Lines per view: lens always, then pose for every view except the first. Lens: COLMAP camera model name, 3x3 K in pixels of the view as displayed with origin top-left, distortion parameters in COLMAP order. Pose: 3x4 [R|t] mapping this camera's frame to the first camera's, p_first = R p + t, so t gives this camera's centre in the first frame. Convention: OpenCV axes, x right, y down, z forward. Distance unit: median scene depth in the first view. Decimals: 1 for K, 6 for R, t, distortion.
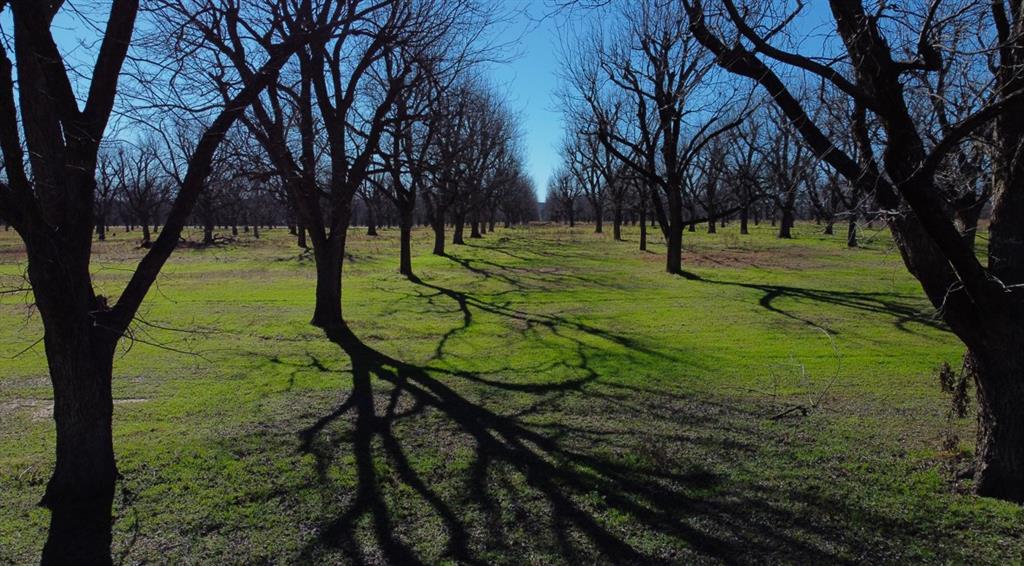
lens RADIAL K [[799.4, 0, 512.0], [0, 799.4, 283.0], [0, 0, 1]] dist [0.032566, -0.002577]
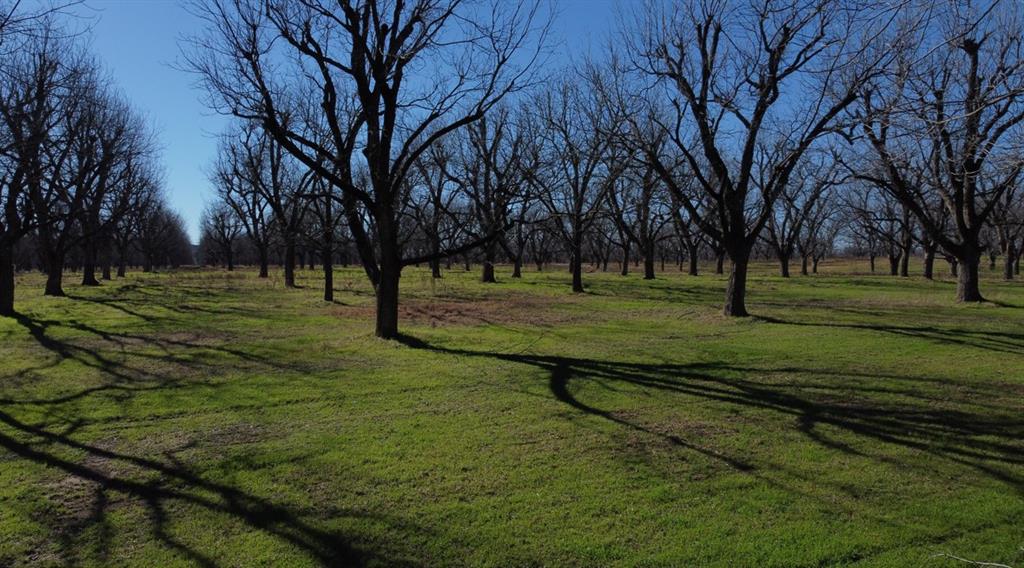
lens RADIAL K [[799.4, 0, 512.0], [0, 799.4, 284.0], [0, 0, 1]] dist [0.032566, -0.002577]
pose [[0.917038, -0.010473, 0.398663, 0.029331], [0.031782, 0.998395, -0.046880, -0.019456], [-0.397532, 0.055661, 0.915899, 0.305491]]
